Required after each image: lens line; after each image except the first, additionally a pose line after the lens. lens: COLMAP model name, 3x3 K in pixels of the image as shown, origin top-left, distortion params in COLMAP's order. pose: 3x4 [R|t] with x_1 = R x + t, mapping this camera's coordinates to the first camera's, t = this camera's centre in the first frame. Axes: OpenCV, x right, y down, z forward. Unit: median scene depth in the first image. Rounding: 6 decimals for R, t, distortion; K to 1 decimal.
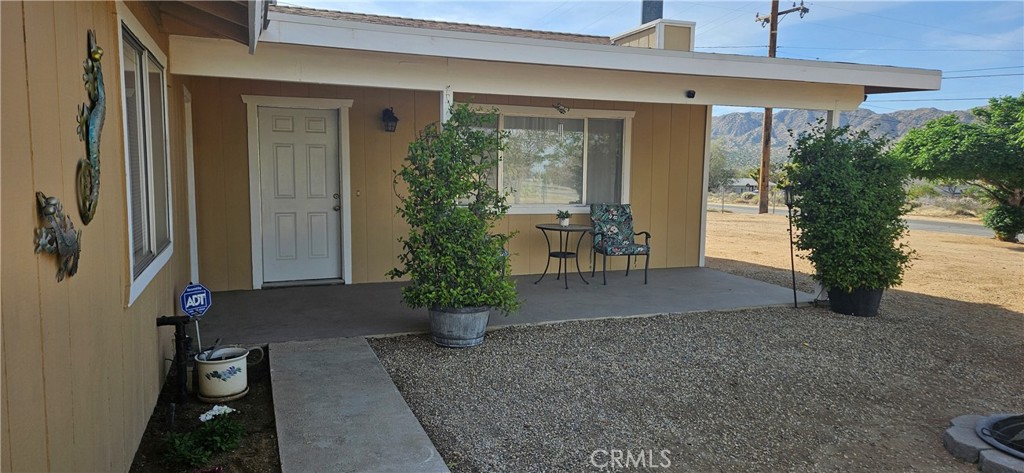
lens RADIAL K [[676.9, 0, 512.0], [0, 676.9, 236.5], [0, 0, 1]] dist [0.086100, -0.075713]
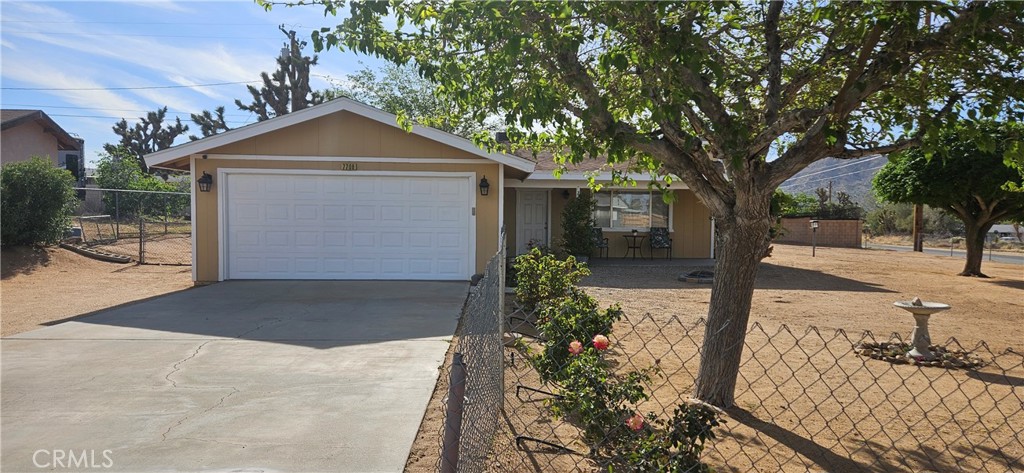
lens RADIAL K [[676.9, 0, 512.0], [0, 676.9, 236.5], [0, 0, 1]] dist [0.086100, -0.075713]
pose [[0.943652, 0.014762, -0.330609, 0.434414], [-0.035252, 0.997805, -0.056066, 0.130684], [0.329055, 0.064562, 0.942101, -1.349302]]
